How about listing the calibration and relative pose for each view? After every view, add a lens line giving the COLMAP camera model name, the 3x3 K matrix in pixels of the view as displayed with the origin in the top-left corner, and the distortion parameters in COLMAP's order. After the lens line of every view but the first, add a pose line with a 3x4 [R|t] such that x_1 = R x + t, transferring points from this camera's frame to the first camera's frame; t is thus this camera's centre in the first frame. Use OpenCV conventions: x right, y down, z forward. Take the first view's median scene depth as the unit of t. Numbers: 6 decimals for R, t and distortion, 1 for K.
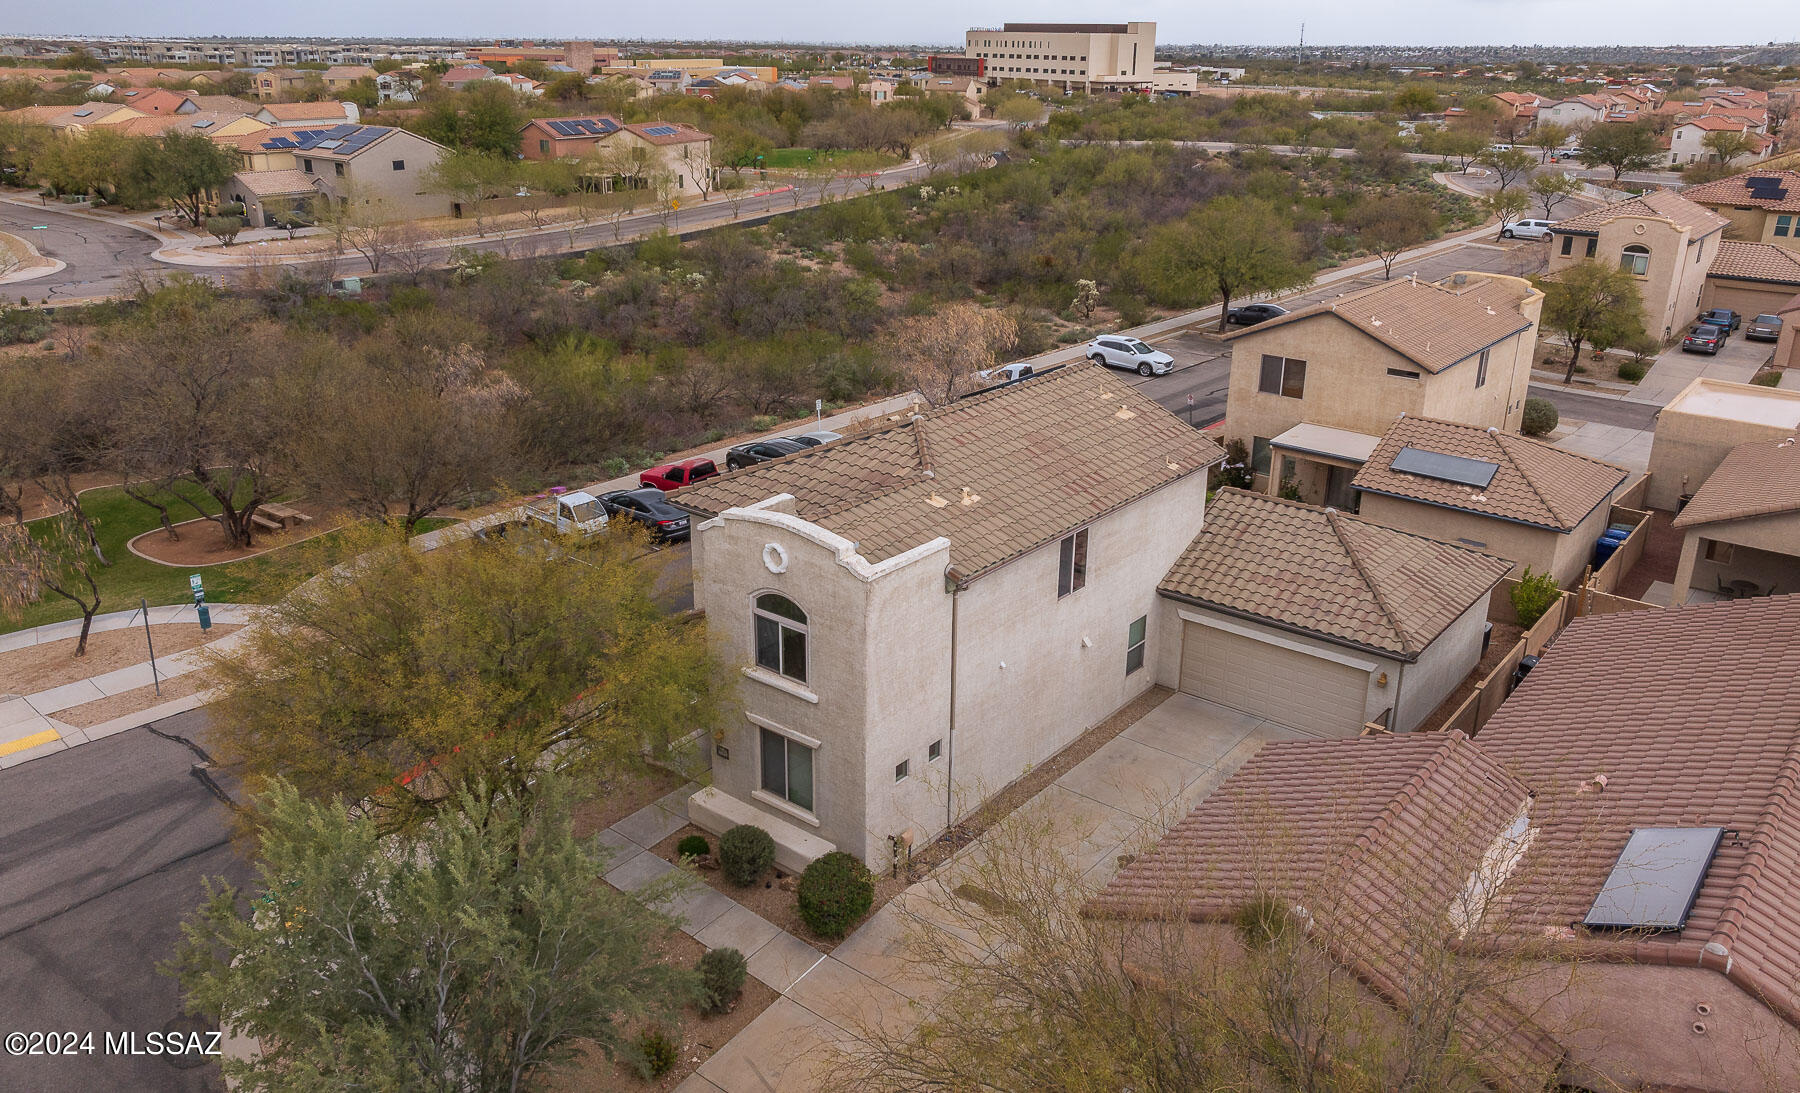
lens RADIAL K [[1361.0, 0, 900.0], [0, 1361.0, 546.5], [0, 0, 1]] dist [-0.025176, -0.002938]
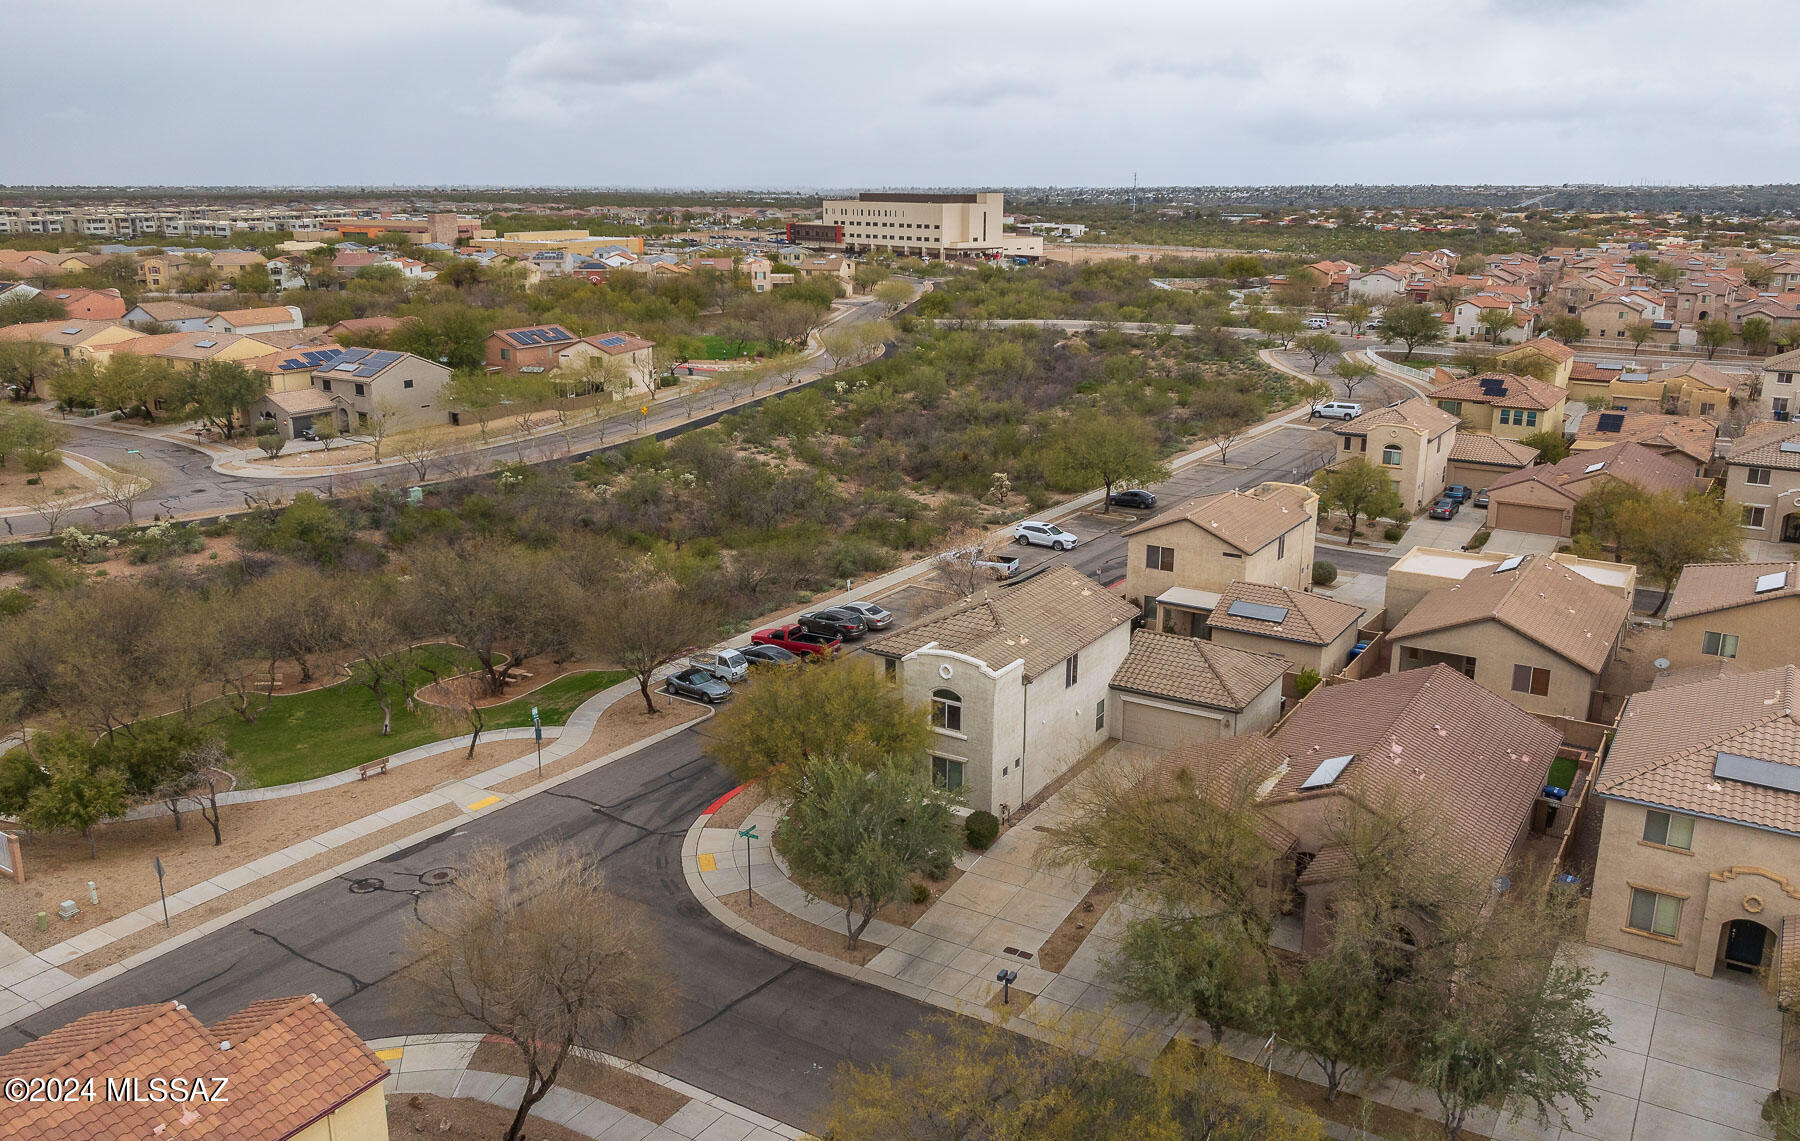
lens RADIAL K [[1420.2, 0, 900.0], [0, 1420.2, 570.5], [0, 0, 1]] dist [-0.000182, -0.096580]
pose [[0.993474, -0.037679, 0.107657, -0.109990], [0.047180, 0.995080, -0.087120, 0.011435], [-0.103845, 0.091631, 0.990364, -0.337662]]
